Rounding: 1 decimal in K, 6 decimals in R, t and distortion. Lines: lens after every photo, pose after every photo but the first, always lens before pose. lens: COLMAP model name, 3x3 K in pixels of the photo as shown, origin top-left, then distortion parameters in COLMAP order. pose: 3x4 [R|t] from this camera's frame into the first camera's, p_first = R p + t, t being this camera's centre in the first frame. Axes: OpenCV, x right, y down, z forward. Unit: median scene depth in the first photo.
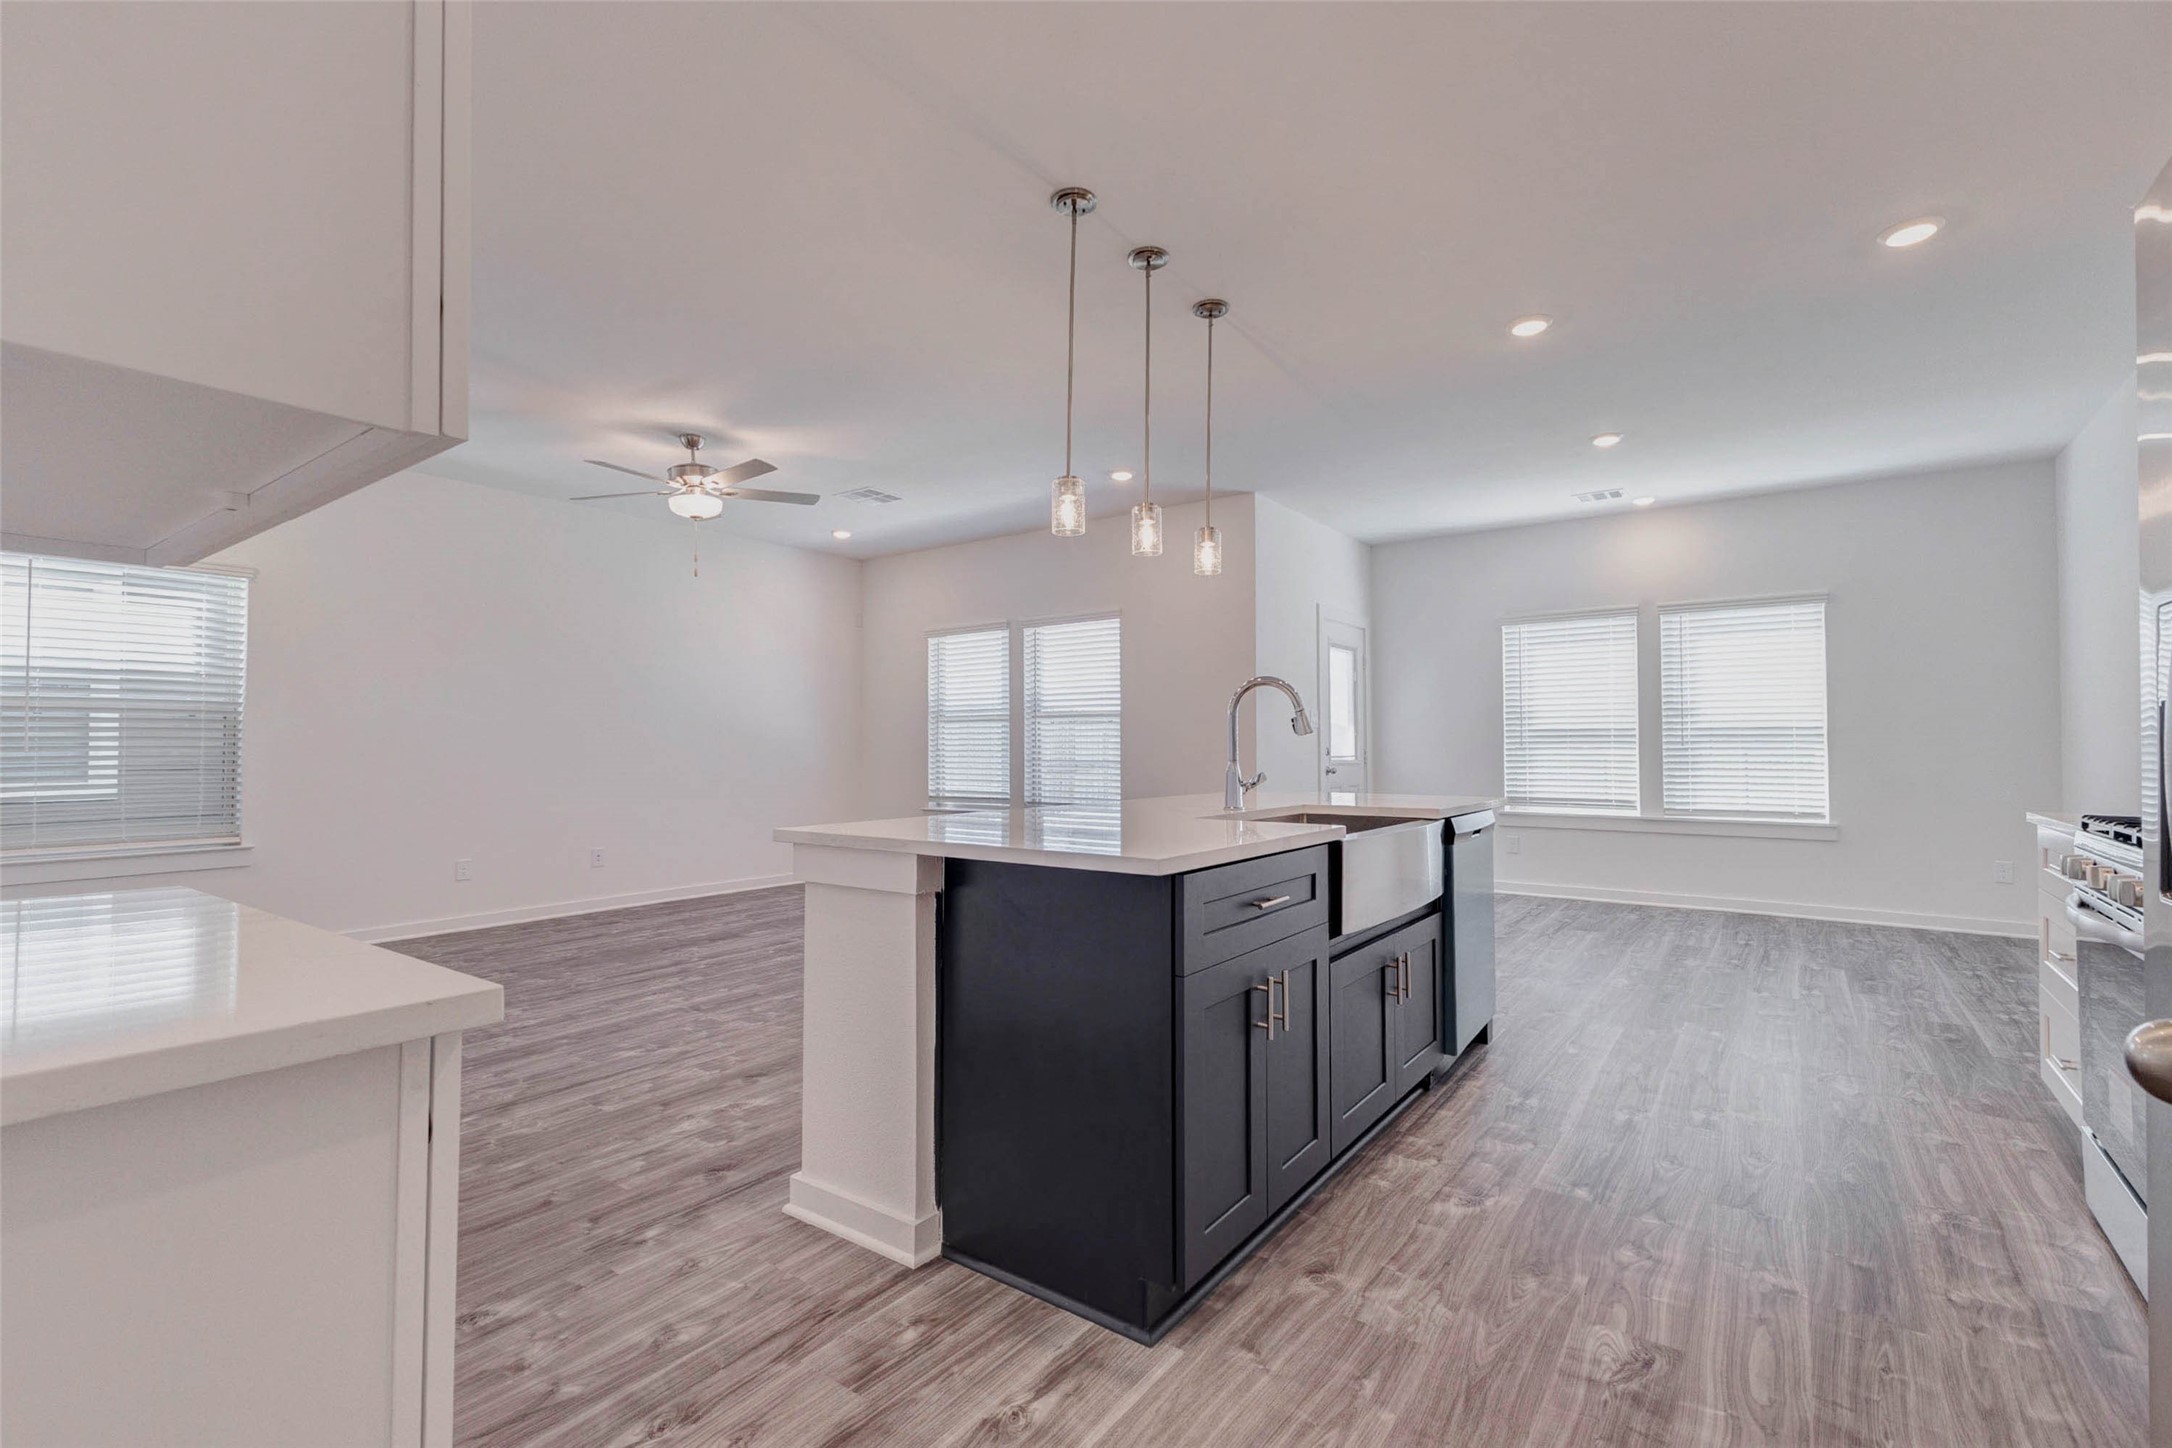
lens RADIAL K [[966.3, 0, 1108.7], [0, 966.3, 736.8], [0, 0, 1]] dist [0.007363, -0.001146]
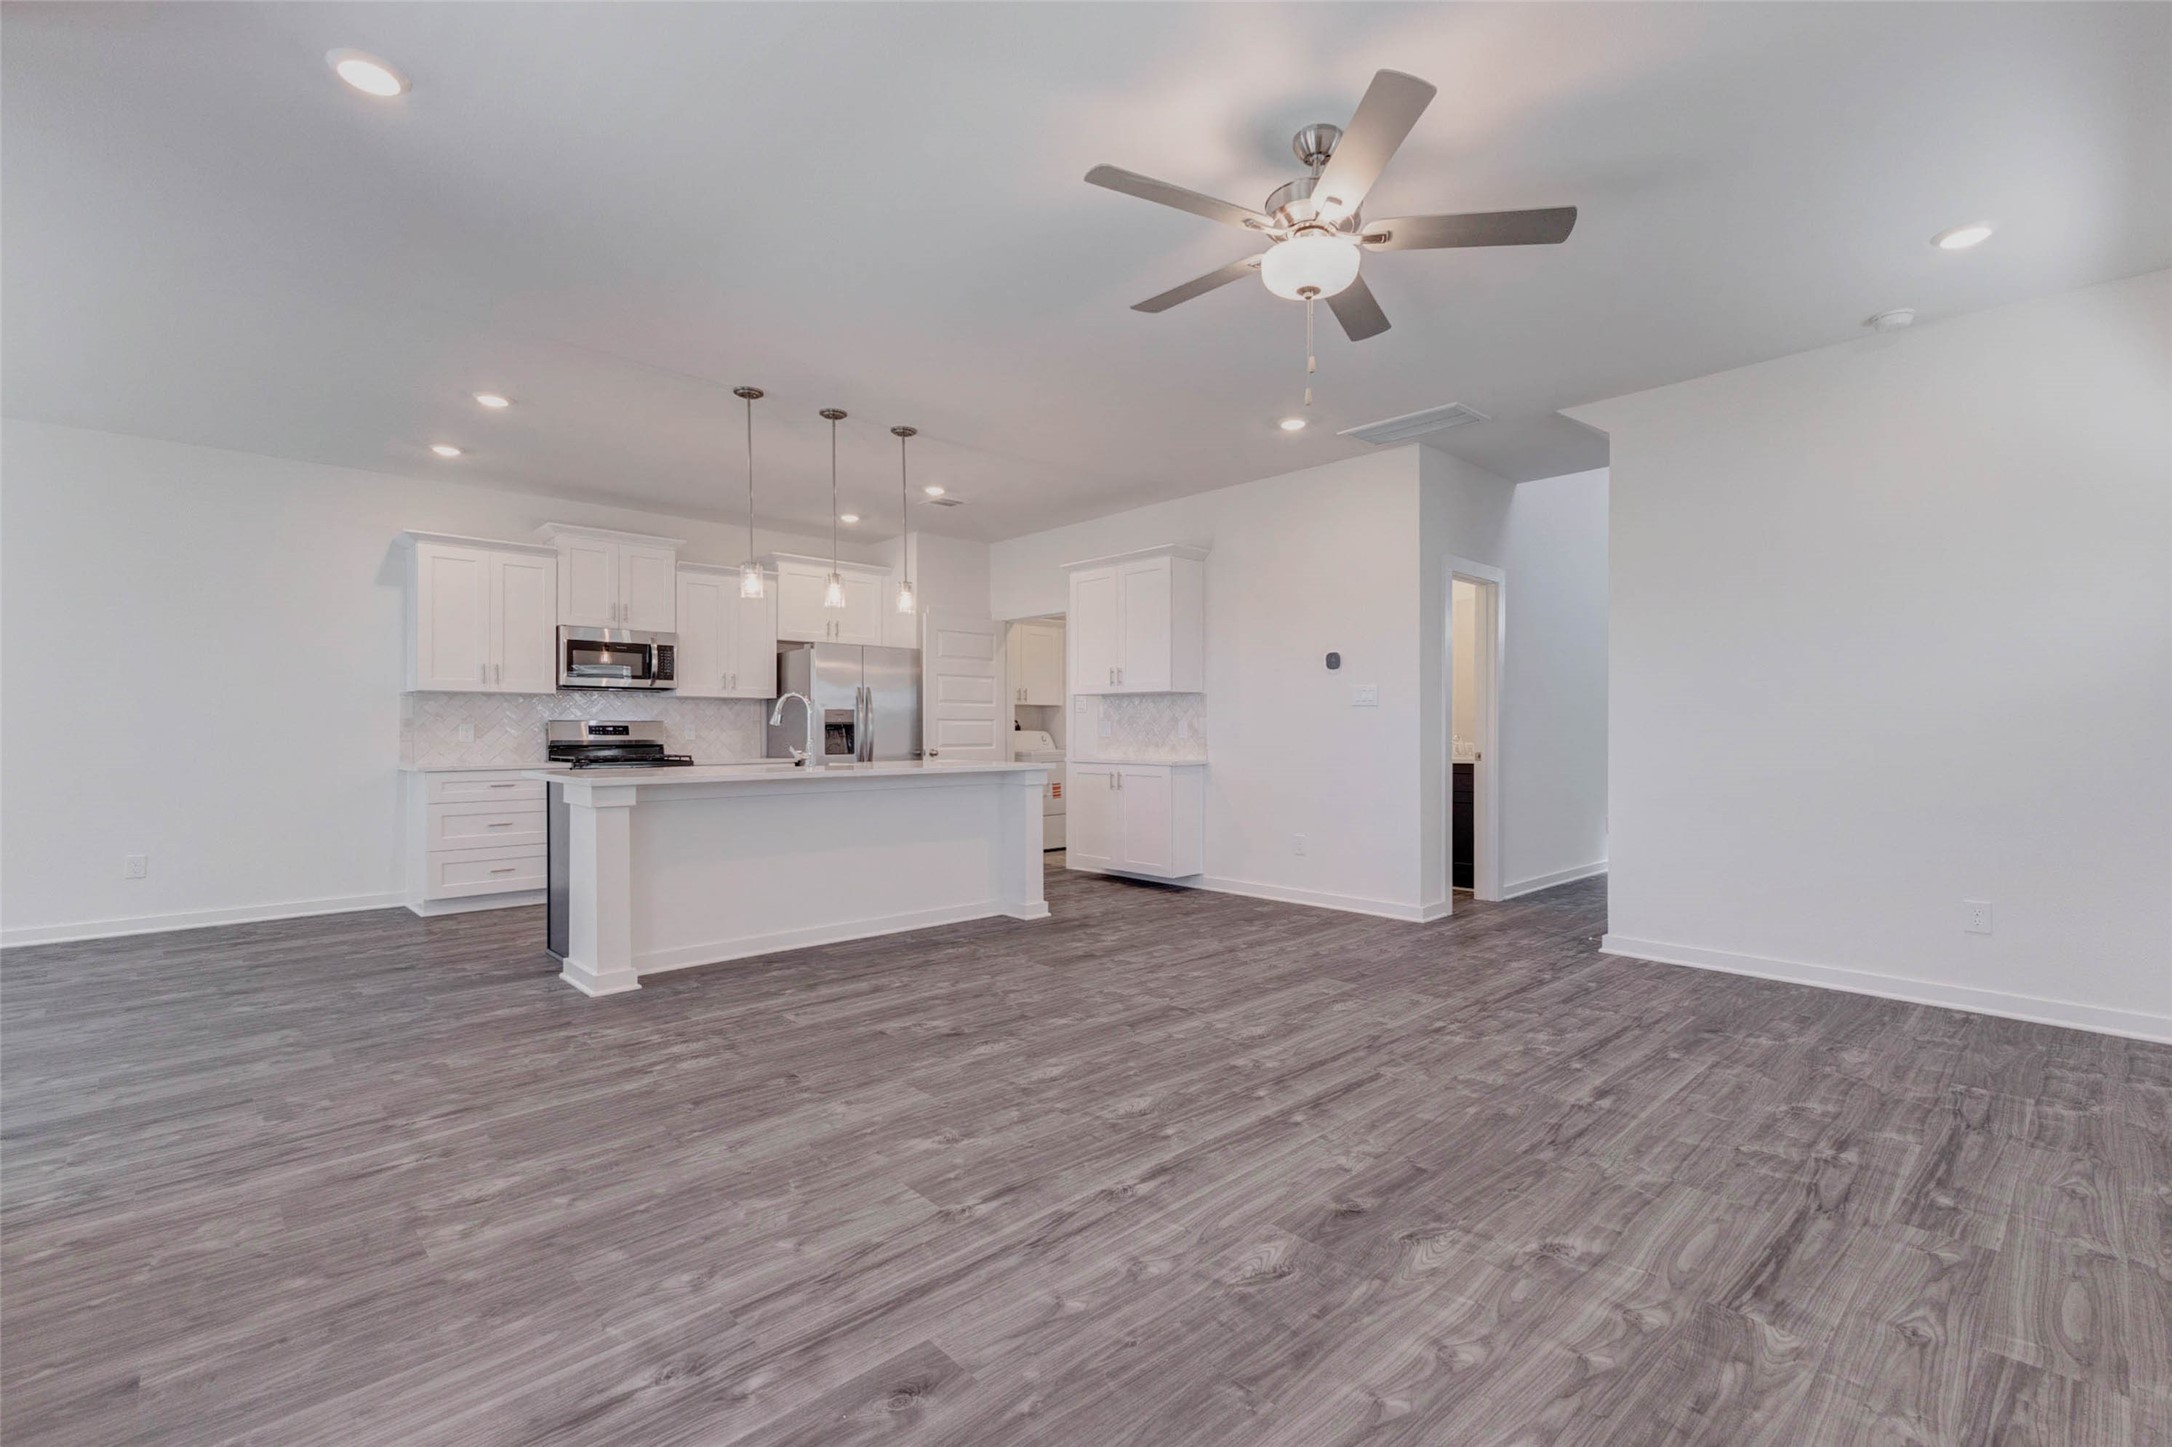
lens RADIAL K [[966.3, 0, 1088.3], [0, 966.3, 724.7], [0, 0, 1]] dist [0.007363, -0.001146]
pose [[-0.980816, 0.008239, 0.194761, -0.642191], [0.005592, 0.999884, -0.014135, 0.027443], [-0.194855, -0.012775, -0.980749, 2.386618]]
